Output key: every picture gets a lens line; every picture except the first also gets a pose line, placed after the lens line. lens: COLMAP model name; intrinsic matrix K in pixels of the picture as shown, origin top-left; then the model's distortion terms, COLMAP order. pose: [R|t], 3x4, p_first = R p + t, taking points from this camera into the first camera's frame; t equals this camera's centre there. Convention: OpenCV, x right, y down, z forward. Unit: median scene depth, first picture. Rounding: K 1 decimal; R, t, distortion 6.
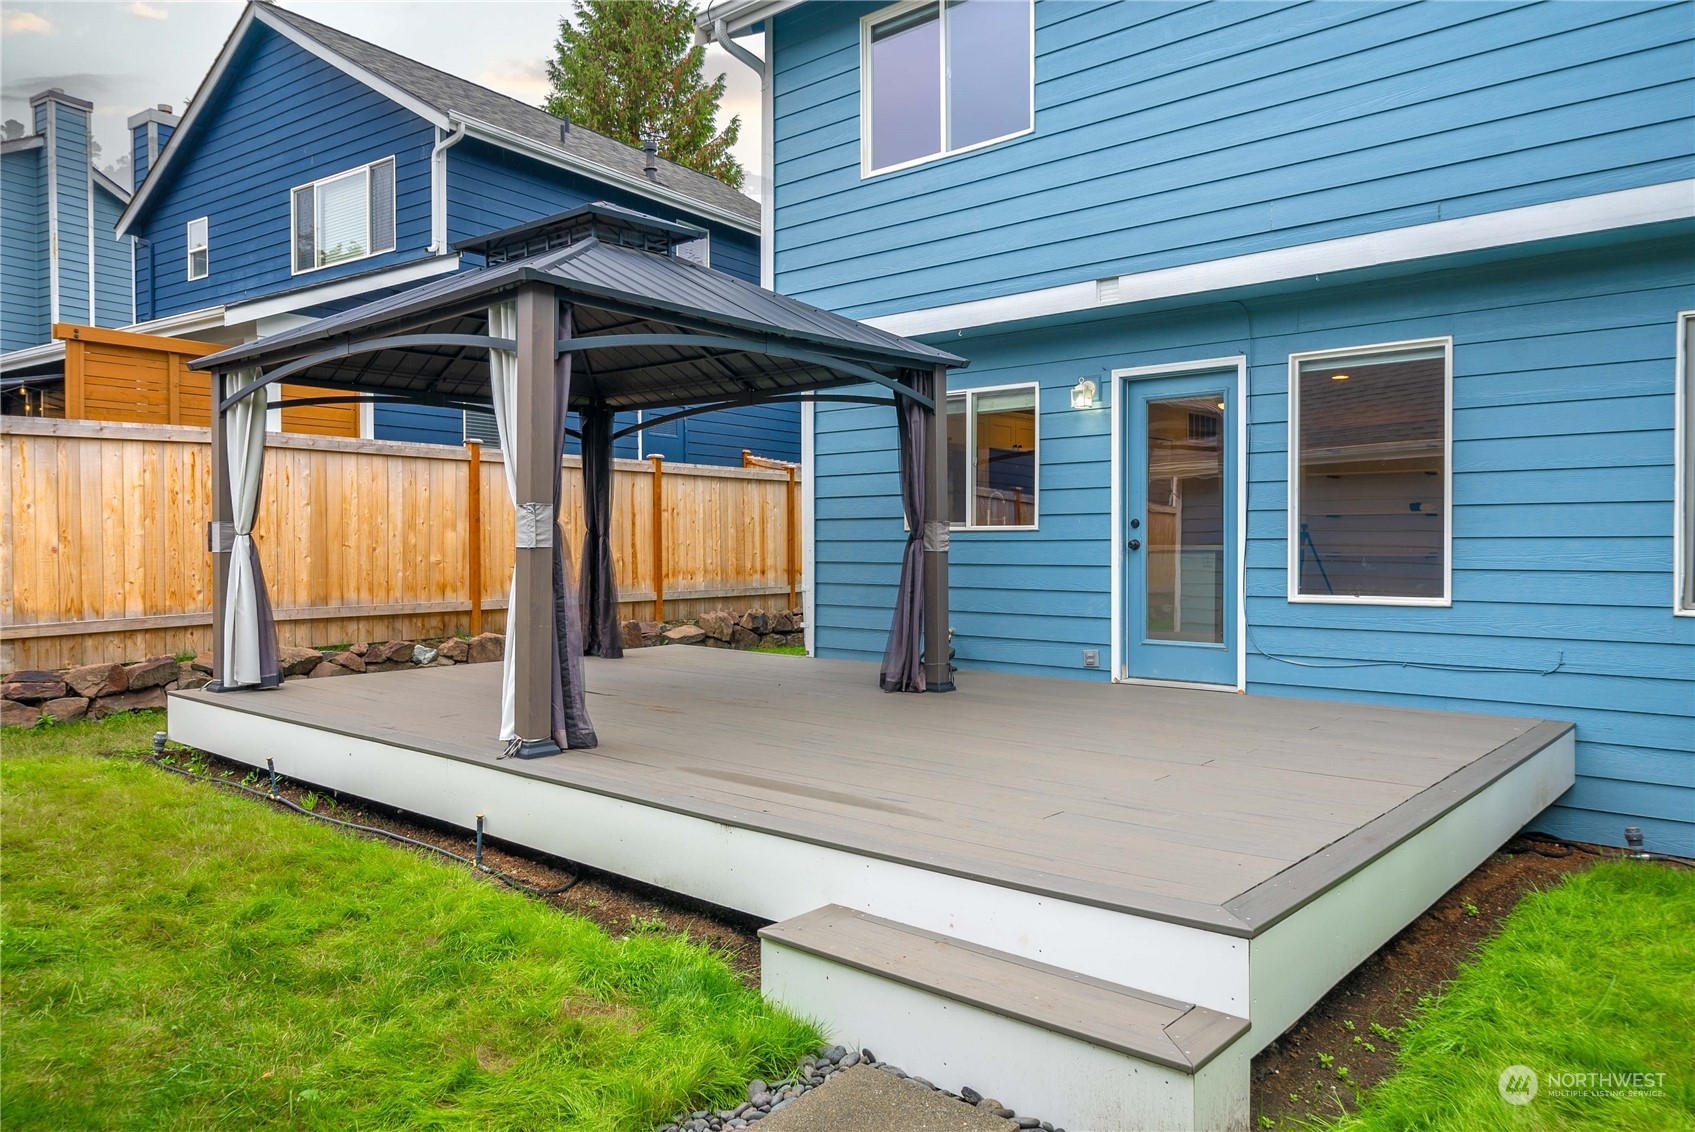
lens RADIAL K [[1163.8, 0, 847.5], [0, 1163.8, 566.0], [0, 0, 1]] dist [-0.001295, 0.001538]
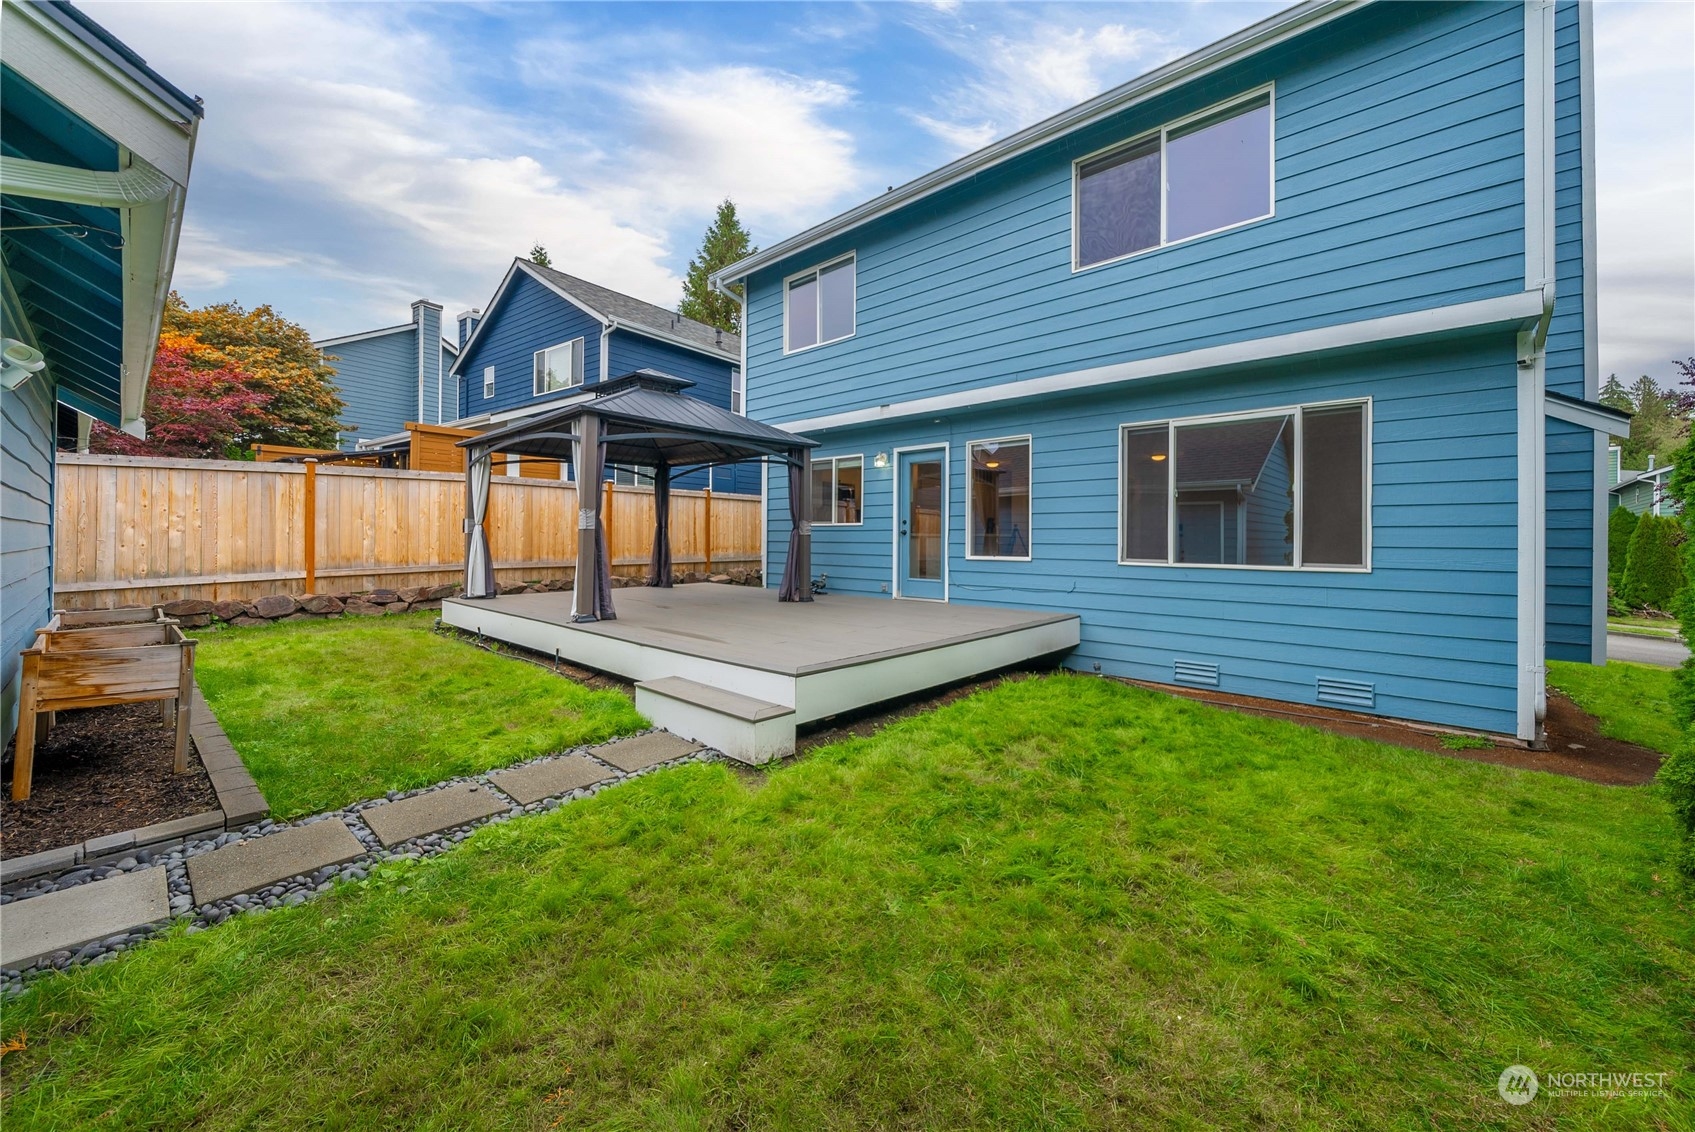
lens RADIAL K [[643.3, 0, 850.4], [0, 643.3, 535.2], [0, 0, 1]] dist [-0.006585, 0.000061]
pose [[0.999788, 0.006640, -0.019479, 0.156335], [-0.007108, 0.999686, -0.024016, 0.013336], [0.019314, 0.024149, 0.999522, -0.133037]]
